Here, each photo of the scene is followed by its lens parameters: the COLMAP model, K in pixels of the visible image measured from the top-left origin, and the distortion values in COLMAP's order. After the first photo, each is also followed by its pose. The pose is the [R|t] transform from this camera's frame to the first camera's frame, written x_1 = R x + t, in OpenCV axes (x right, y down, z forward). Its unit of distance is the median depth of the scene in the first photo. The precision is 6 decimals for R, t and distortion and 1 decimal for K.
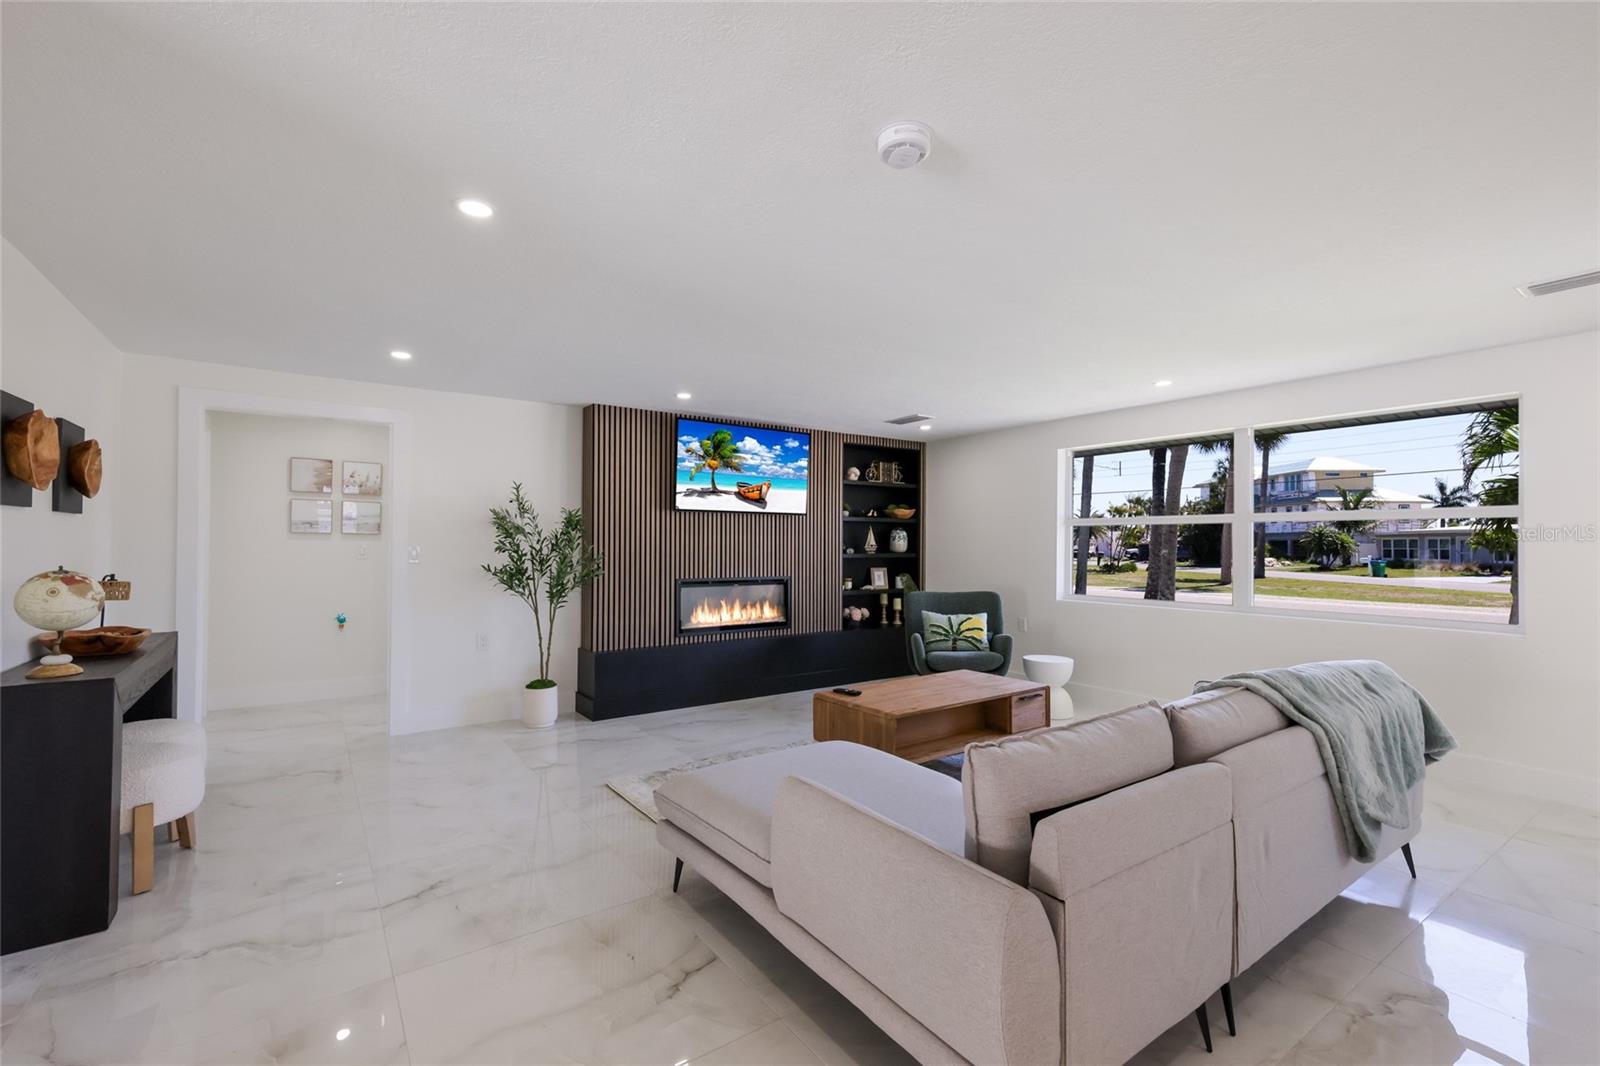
lens RADIAL K [[696.4, 0, 795.3], [0, 696.4, 542.1], [0, 0, 1]] dist [0.007430, 0.000471]
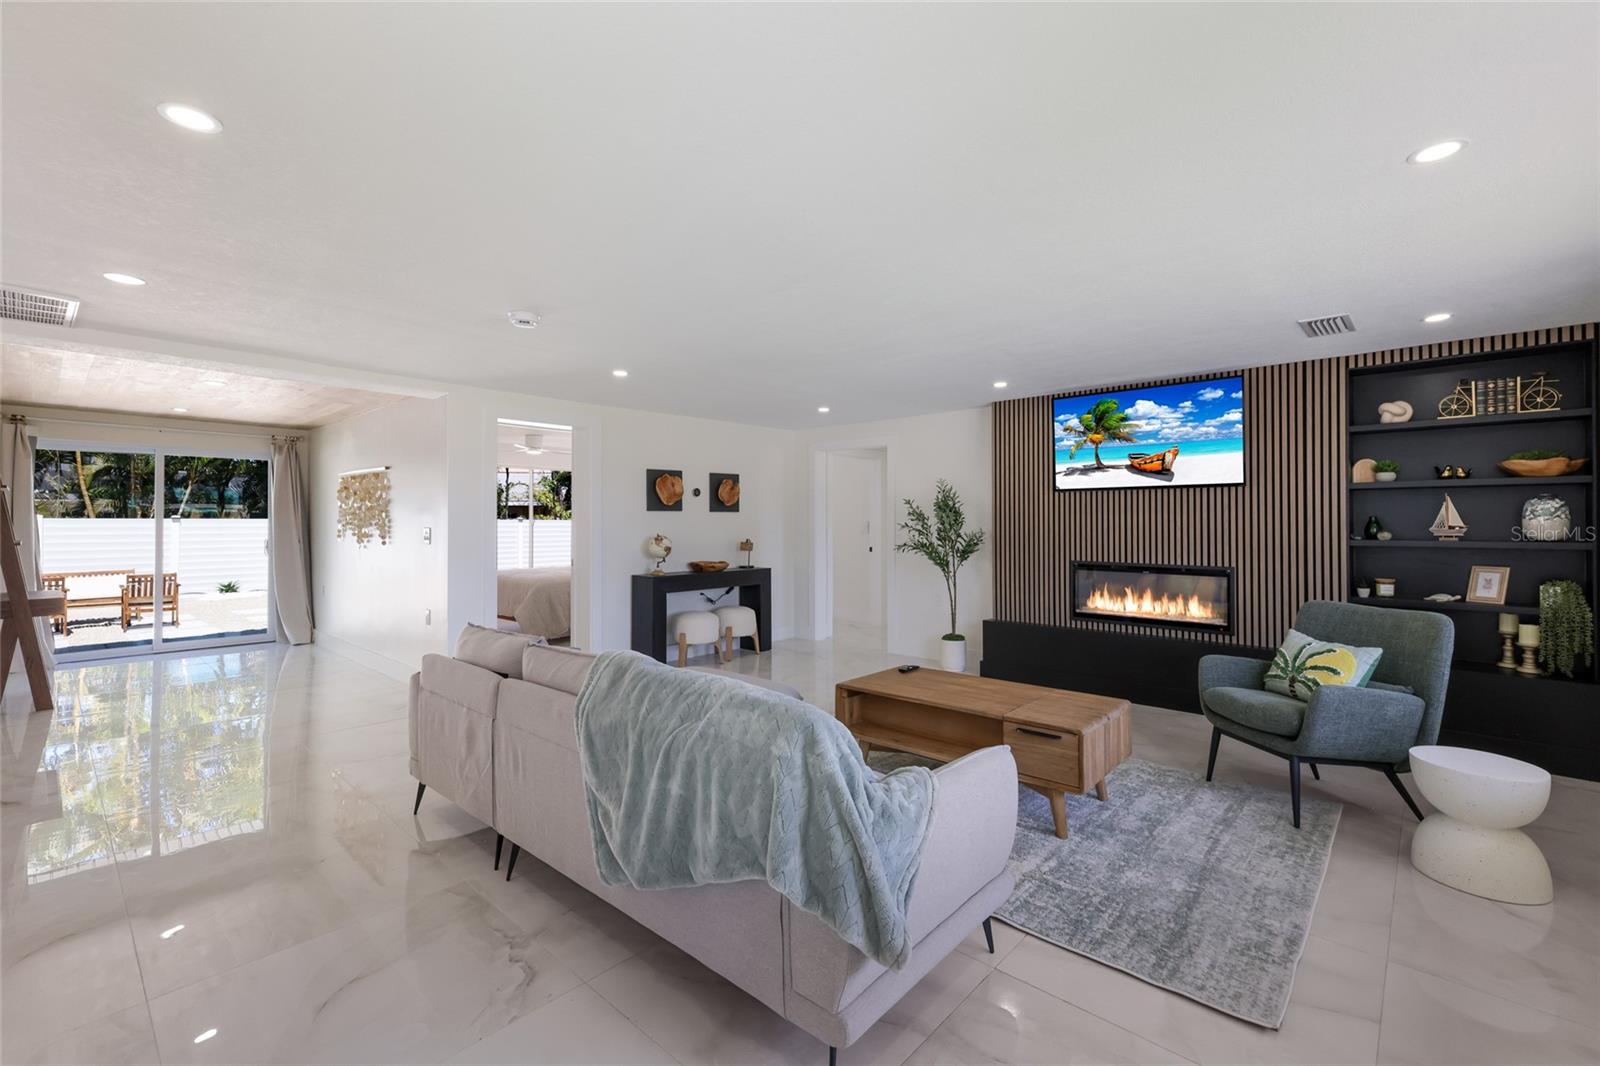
lens RADIAL K [[696.4, 0, 816.7], [0, 696.4, 513.4], [0, 0, 1]] dist [0.007430, 0.000471]
pose [[0.223328, -0.017783, -0.974581, 0.691335], [0.005240, 0.999841, -0.017043, 0.001758], [0.974729, -0.001301, 0.223385, 0.423215]]
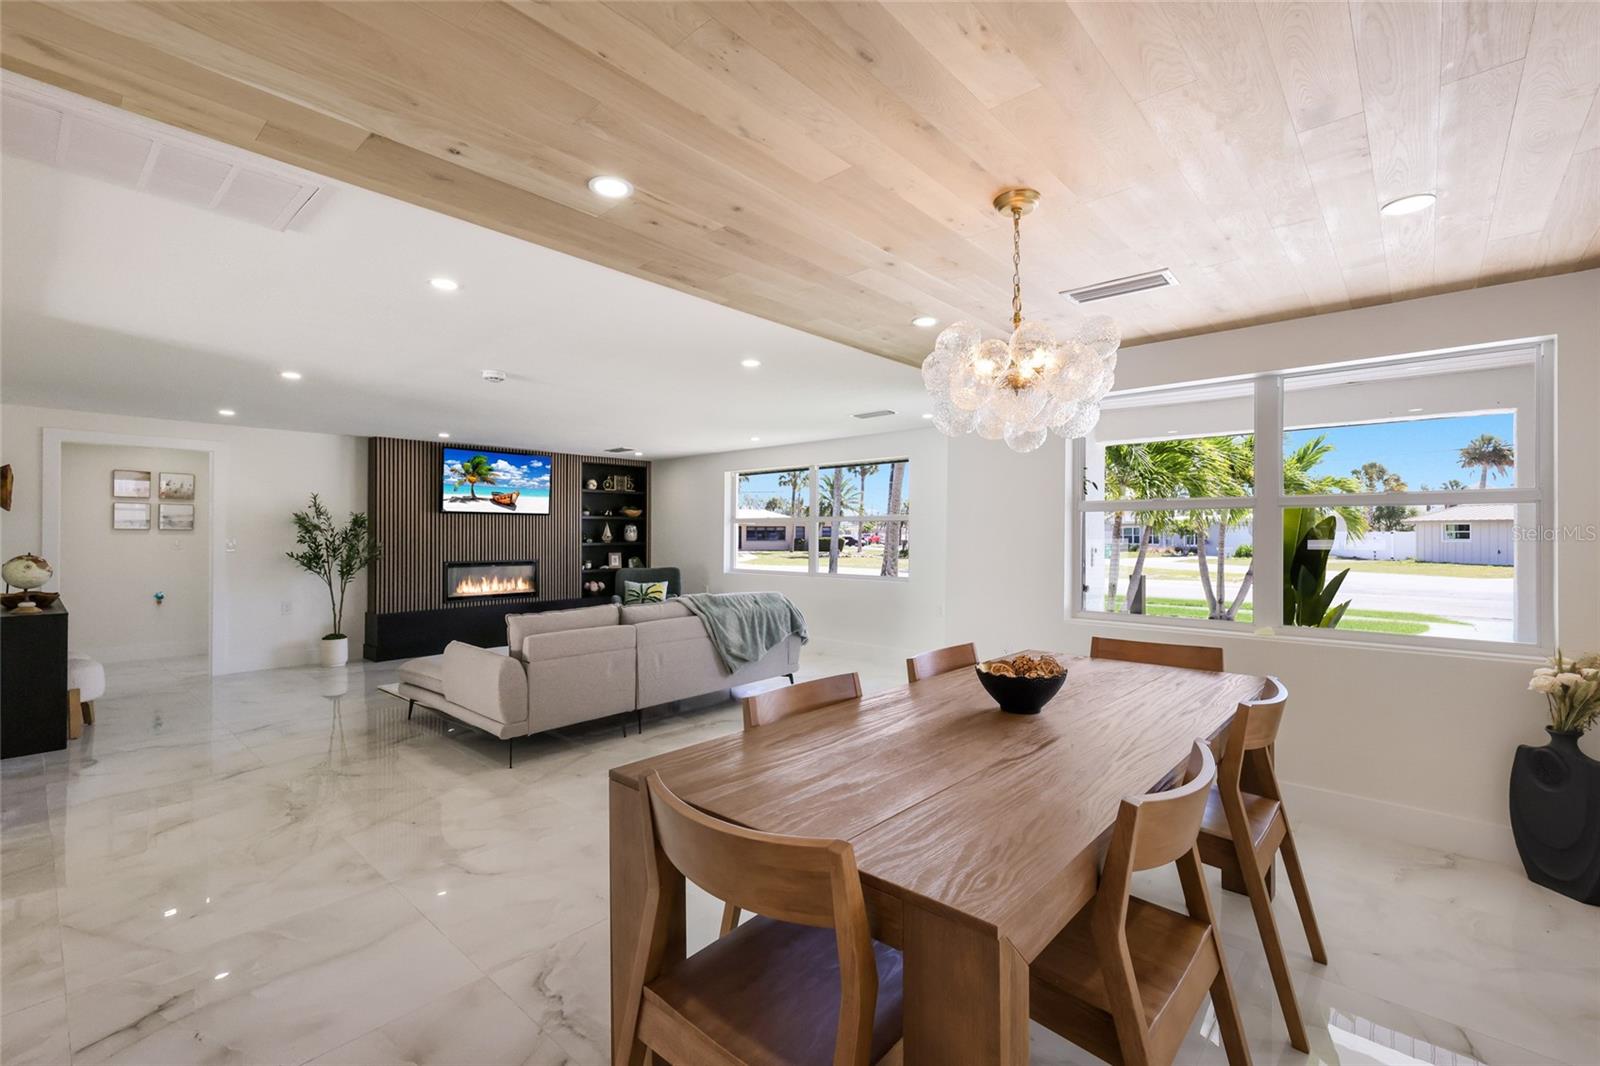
lens RADIAL K [[696.4, 0, 794.3], [0, 696.4, 533.1], [0, 0, 1]] dist [0.007430, 0.000471]
pose [[0.974637, -0.003642, 0.223762, 0.196367], [0.002822, 0.999988, 0.003988, -0.007535], [-0.223774, -0.003255, 0.974636, -0.507499]]
